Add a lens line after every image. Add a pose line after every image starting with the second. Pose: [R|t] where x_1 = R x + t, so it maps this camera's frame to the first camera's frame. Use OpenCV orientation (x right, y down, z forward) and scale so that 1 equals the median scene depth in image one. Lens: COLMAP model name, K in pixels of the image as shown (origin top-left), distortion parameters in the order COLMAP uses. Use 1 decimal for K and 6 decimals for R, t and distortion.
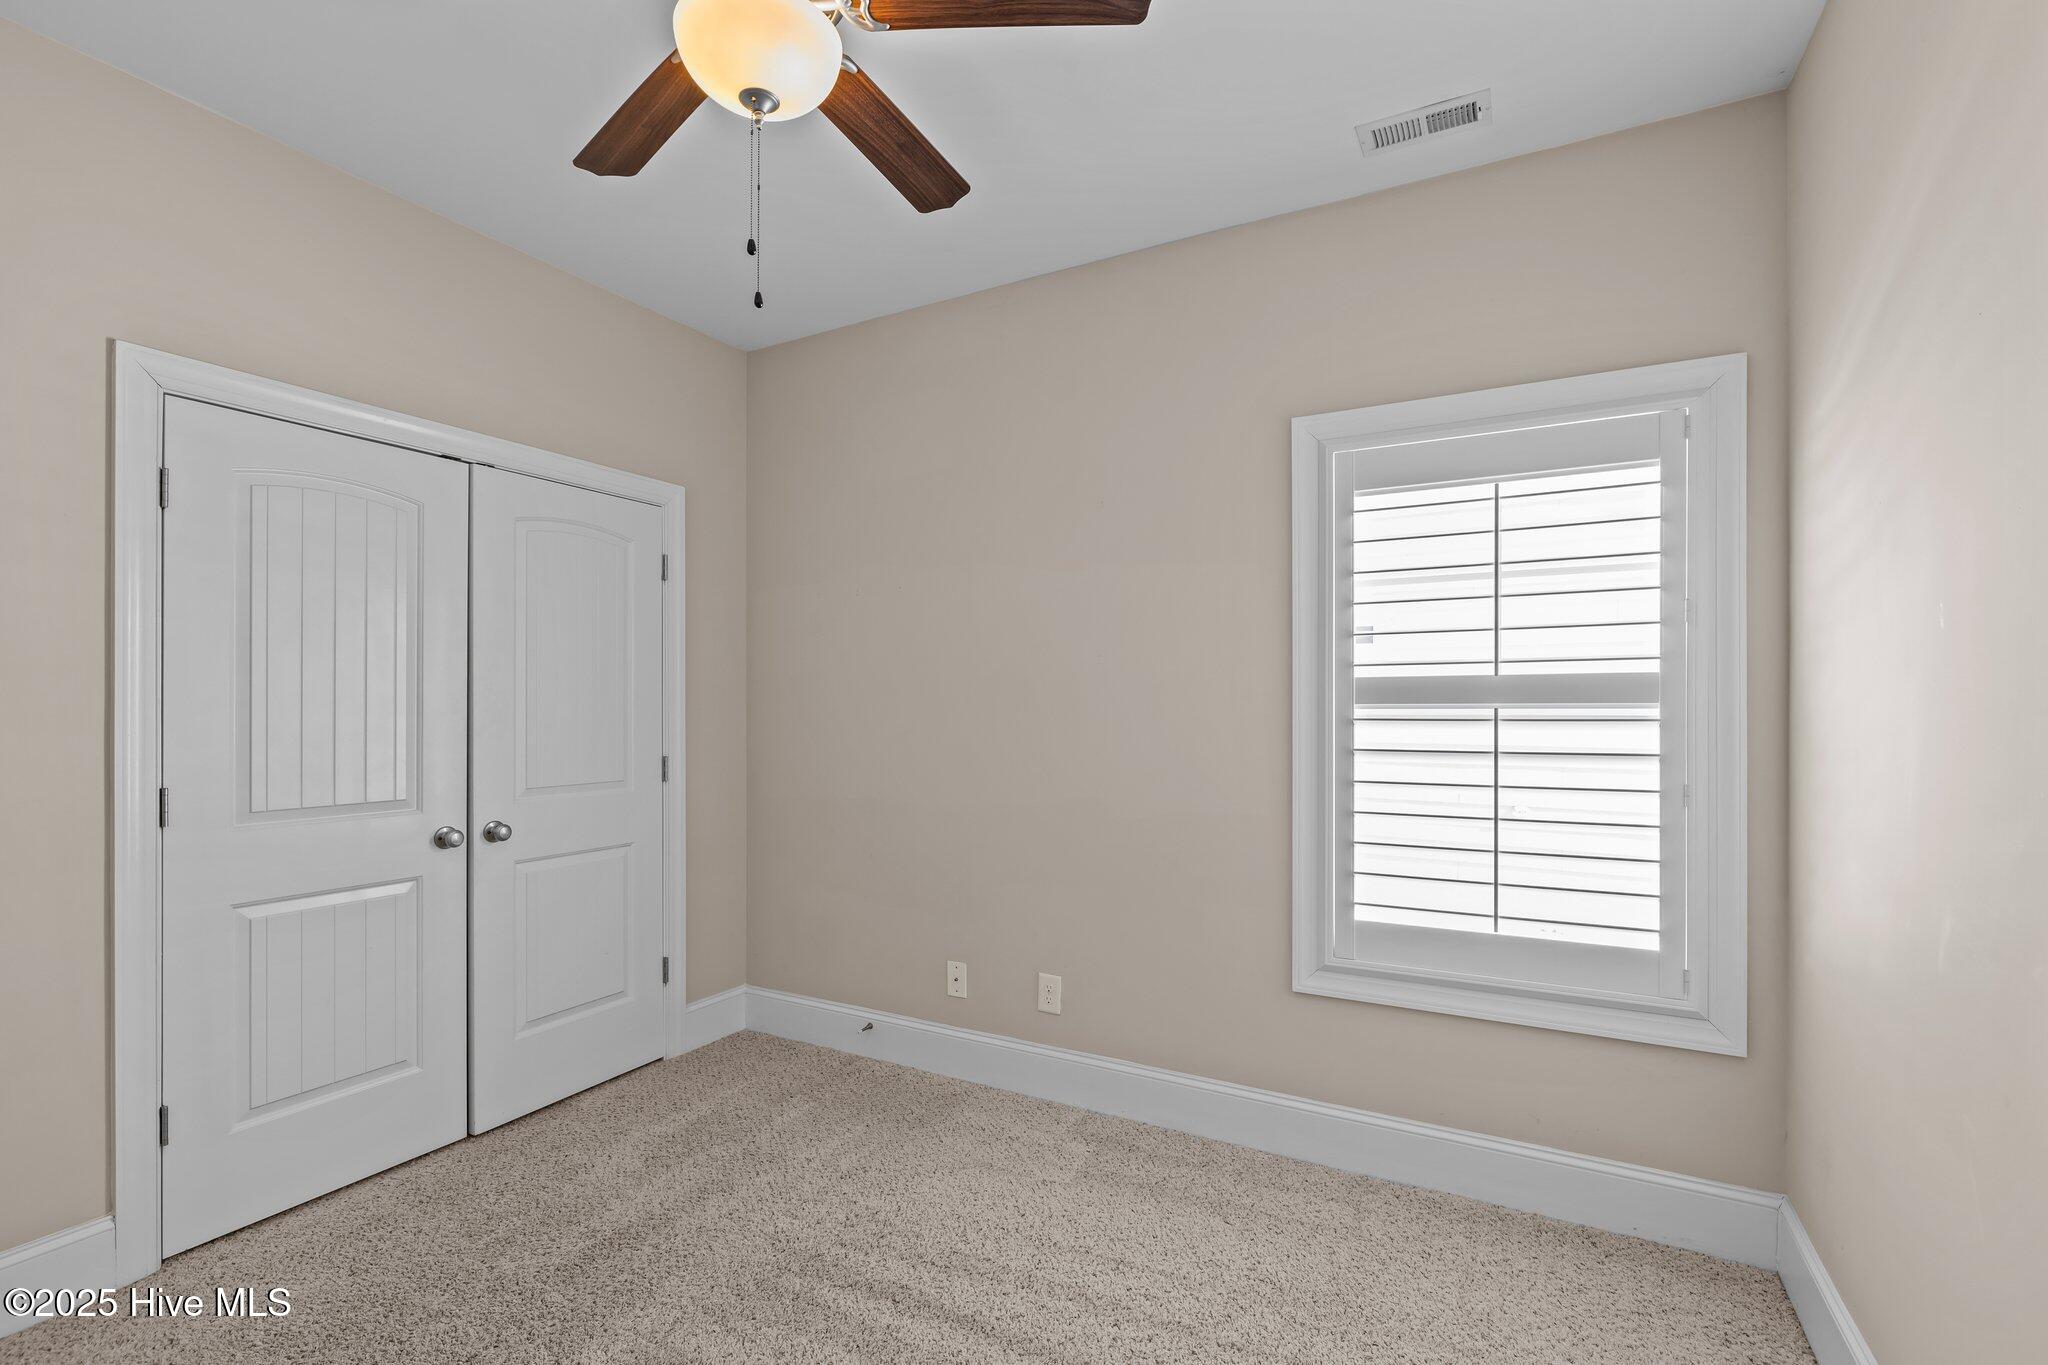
lens RADIAL K [[917.8, 0, 1017.9], [0, 917.8, 704.6], [0, 0, 1]] dist [-0.015895, -0.000235]
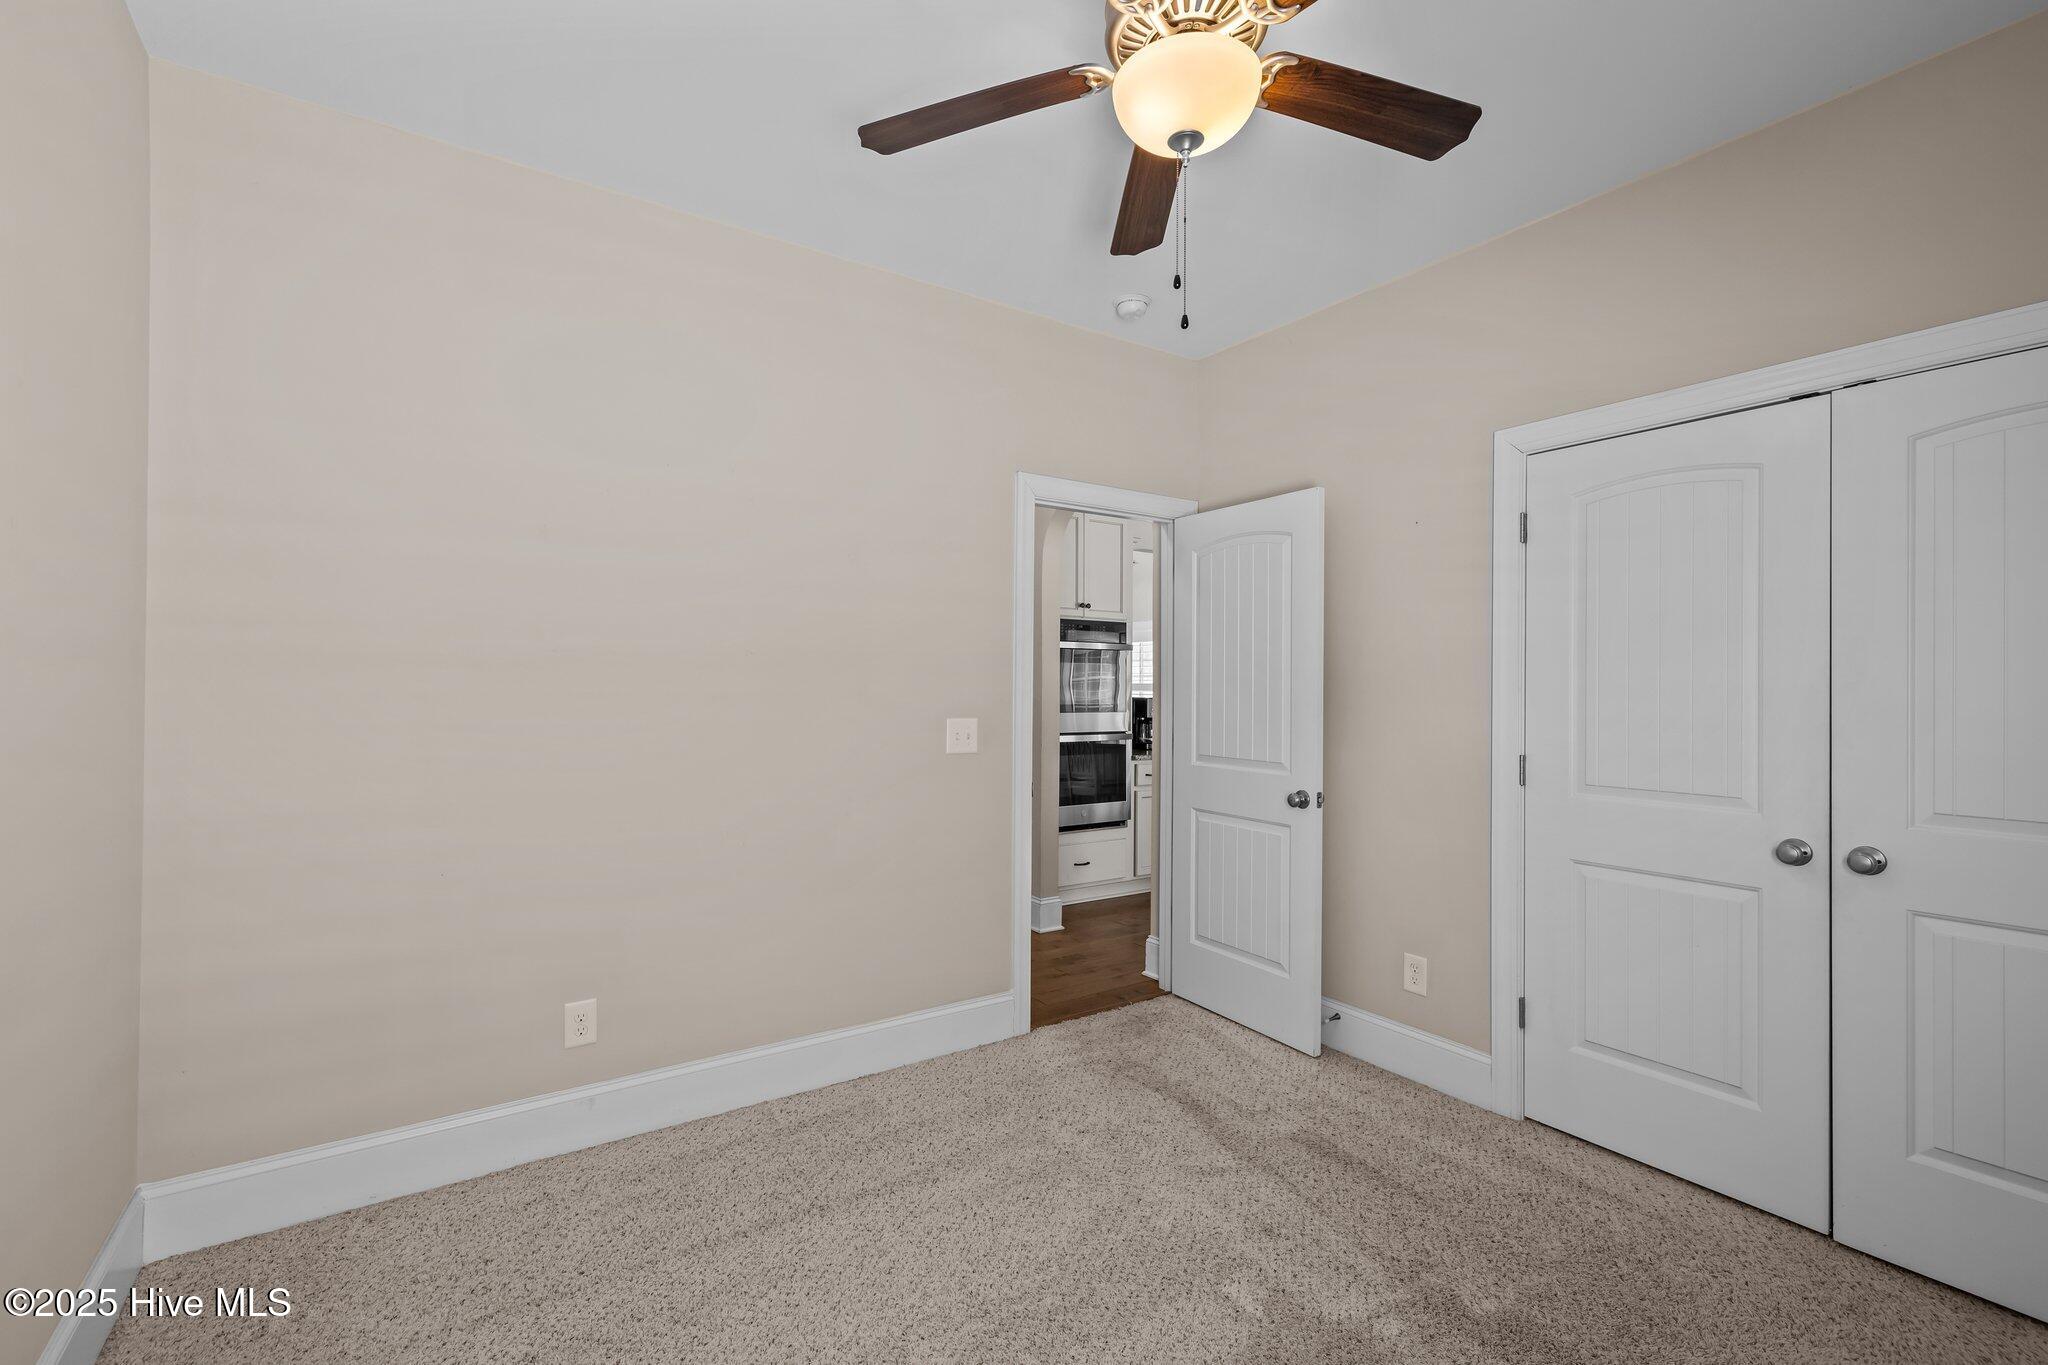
lens RADIAL K [[865.5, 0, 1024.0], [0, 865.5, 682.5], [0, 0, 1]] dist [0.000415, -0.000029]
pose [[-0.446663, -0.007689, -0.894669, 0.475108], [-0.003679, 0.999970, -0.006757, -0.003315], [0.894695, 0.000273, -0.446678, 0.849629]]
